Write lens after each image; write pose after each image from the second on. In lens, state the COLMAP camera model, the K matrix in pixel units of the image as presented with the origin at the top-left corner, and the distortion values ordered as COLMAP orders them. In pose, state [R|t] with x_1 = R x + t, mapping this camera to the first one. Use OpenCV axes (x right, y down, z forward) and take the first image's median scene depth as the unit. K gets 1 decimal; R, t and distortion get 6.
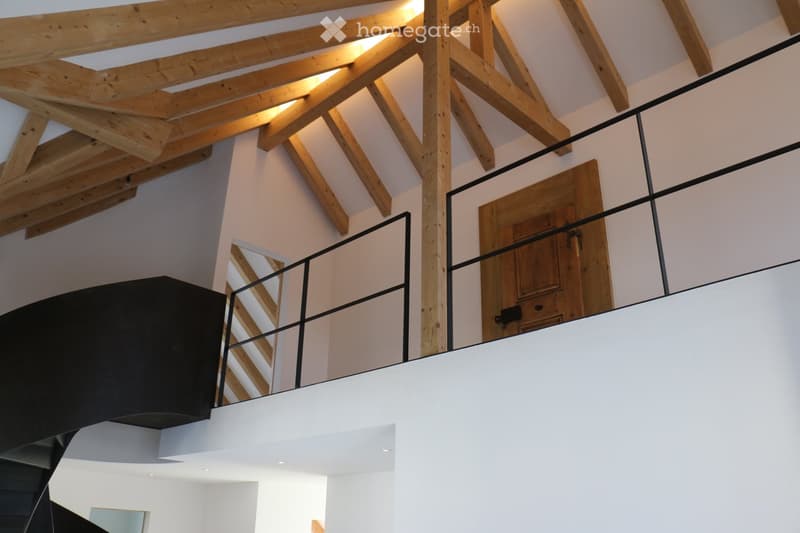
lens RADIAL K [[652.3, 0, 401.4], [0, 652.3, 263.0], [0, 0, 1]] dist [-0.121045, 0.023372]
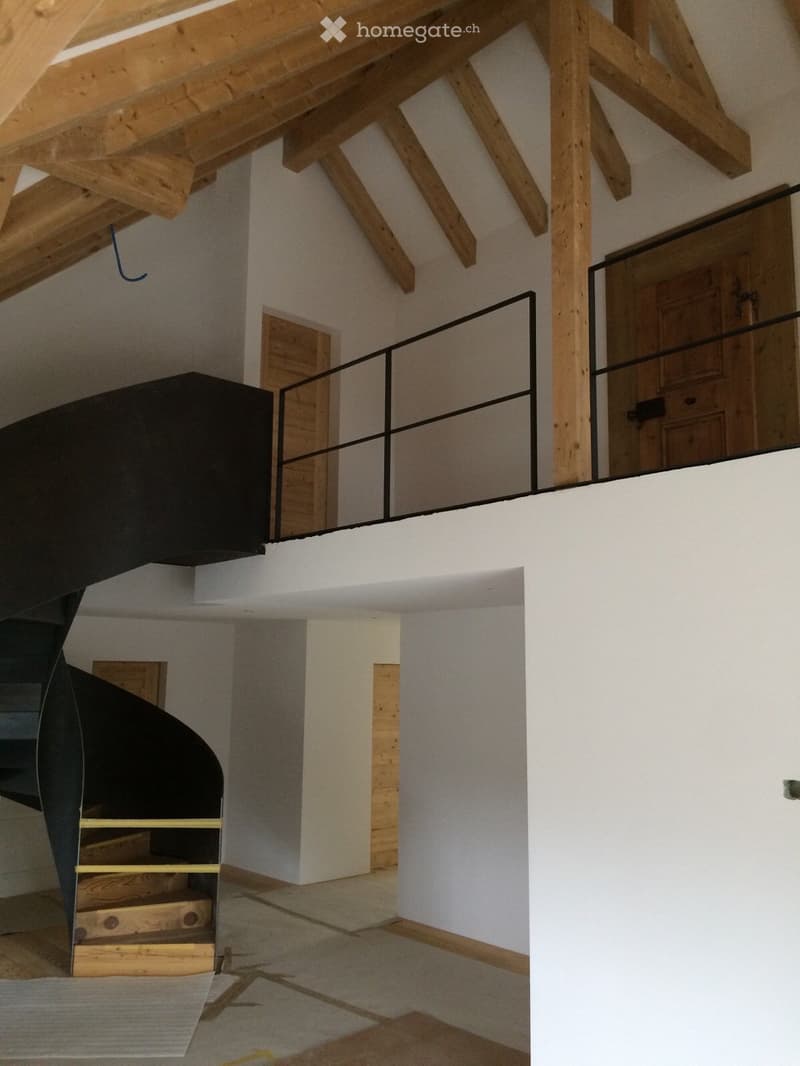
lens RADIAL K [[929.3, 0, 393.9], [0, 929.3, 524.3], [0, 0, 1]] dist [0.048885, -0.034581]
pose [[0.998858, -0.016148, -0.044976, -0.092937], [0.026931, 0.967696, 0.250676, -0.080889], [0.039475, -0.251601, 0.967026, -0.102521]]
